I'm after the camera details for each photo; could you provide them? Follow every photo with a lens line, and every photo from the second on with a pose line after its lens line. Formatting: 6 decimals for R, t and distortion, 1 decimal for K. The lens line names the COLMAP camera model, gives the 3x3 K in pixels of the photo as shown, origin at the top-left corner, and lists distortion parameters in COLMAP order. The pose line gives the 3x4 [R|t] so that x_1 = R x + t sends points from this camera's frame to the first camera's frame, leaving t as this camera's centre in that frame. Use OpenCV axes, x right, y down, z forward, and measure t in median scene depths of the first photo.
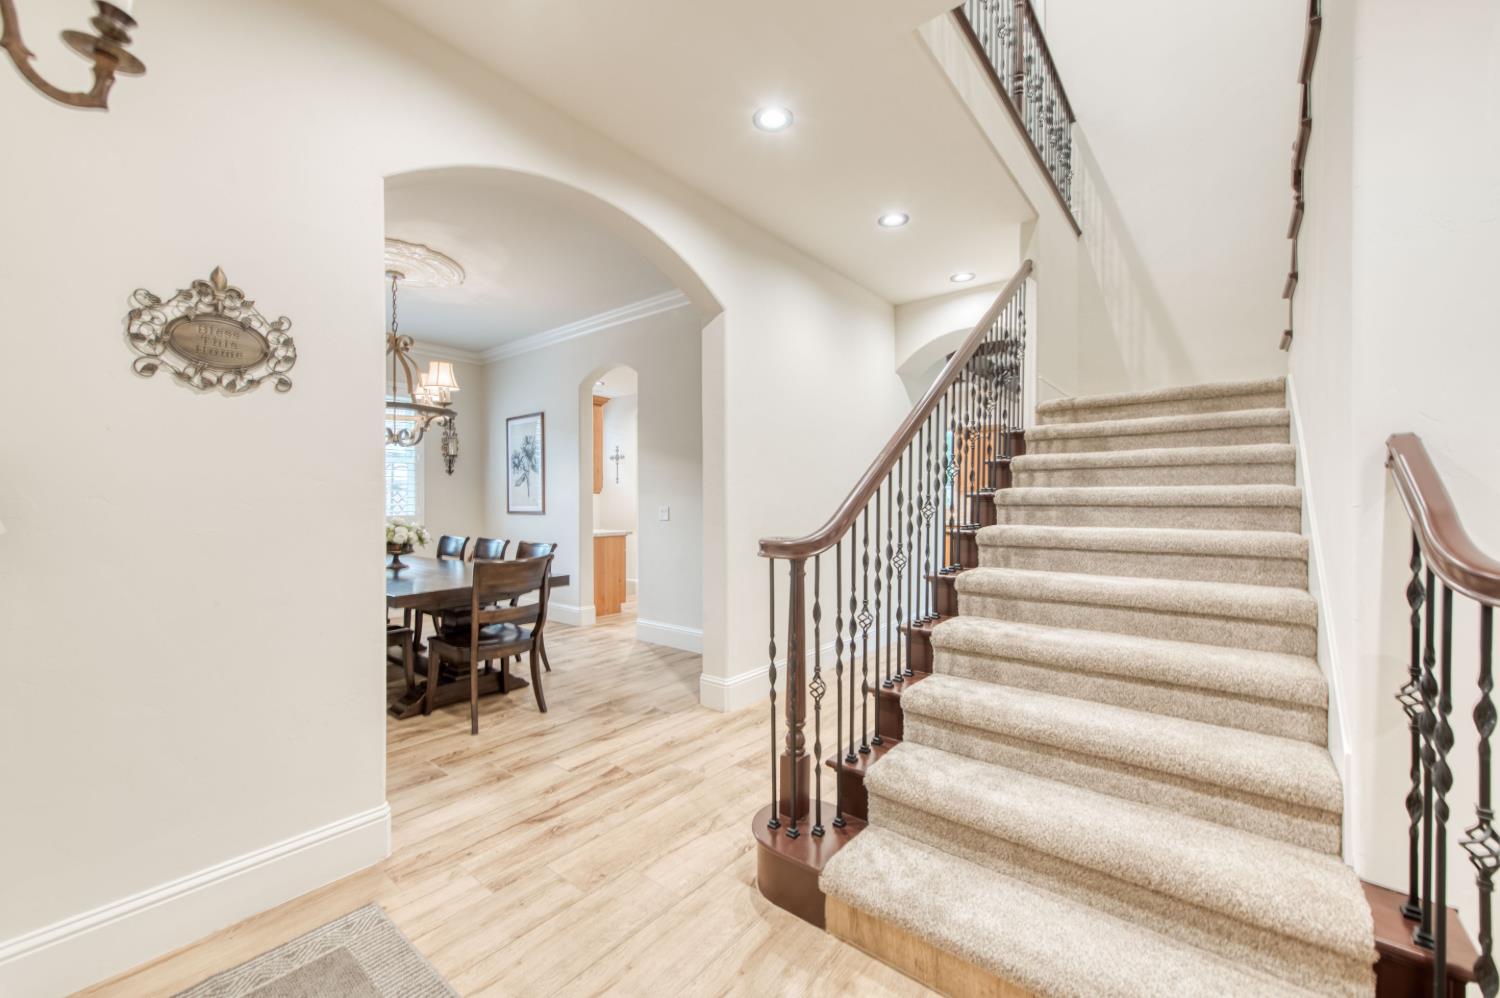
lens RADIAL K [[587.5, 0, 754.0], [0, 587.5, 506.1], [0, 0, 1]] dist [0.014496, 0.000054]
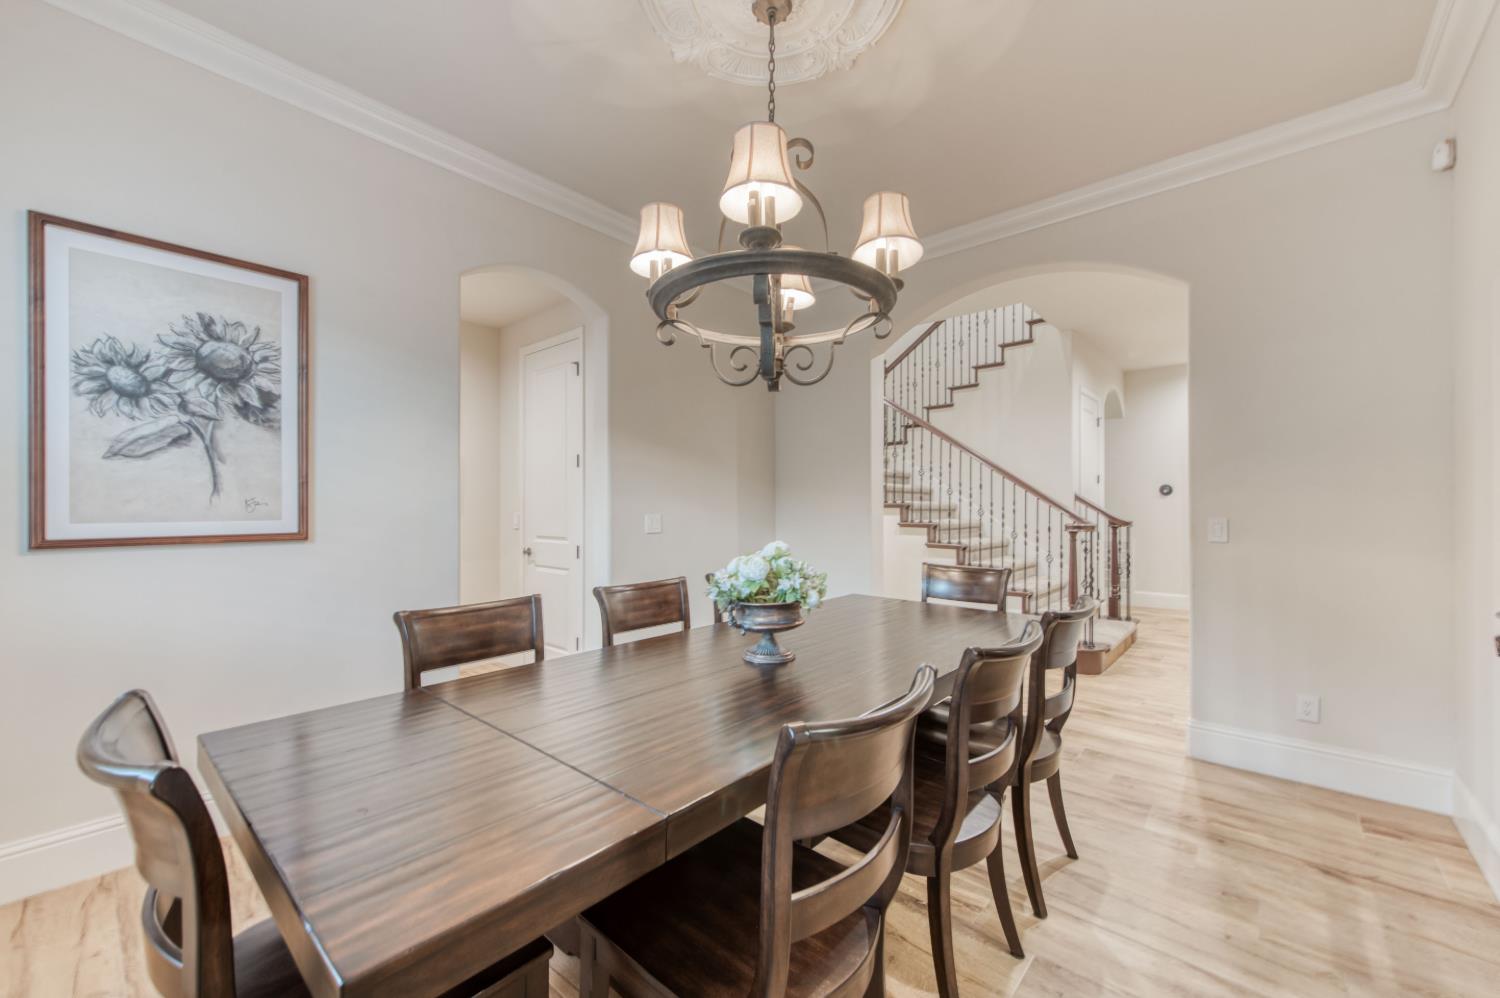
lens RADIAL K [[593.5, 0, 748.3], [0, 593.5, 505.4], [0, 0, 1]] dist [0.006334, -0.000279]
pose [[0.047961, 0.005559, 0.998834, -0.709937], [0.012092, 0.999908, -0.006145, -0.003360], [-0.998776, 0.012373, 0.047890, 0.669451]]
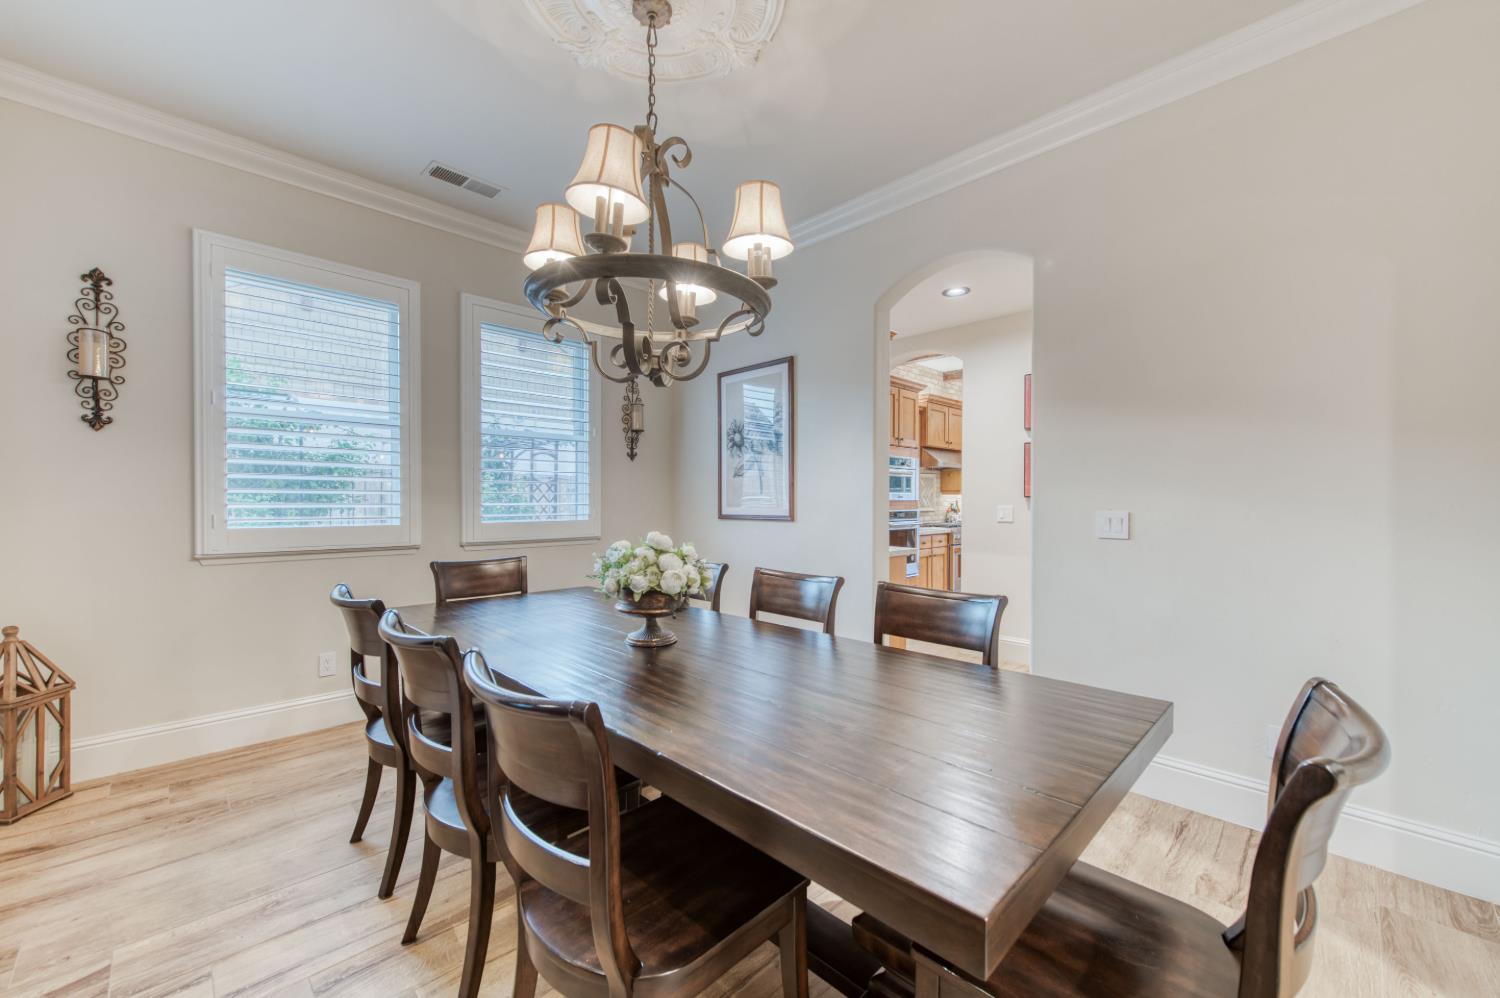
lens RADIAL K [[593.5, 0, 748.3], [0, 593.5, 505.4], [0, 0, 1]] dist [0.006334, -0.000279]
pose [[0.993477, 0.003520, -0.113978, -0.321934], [-0.003523, 0.999994, 0.000180, -0.002740], [0.113978, 0.000223, 0.993483, 0.362154]]
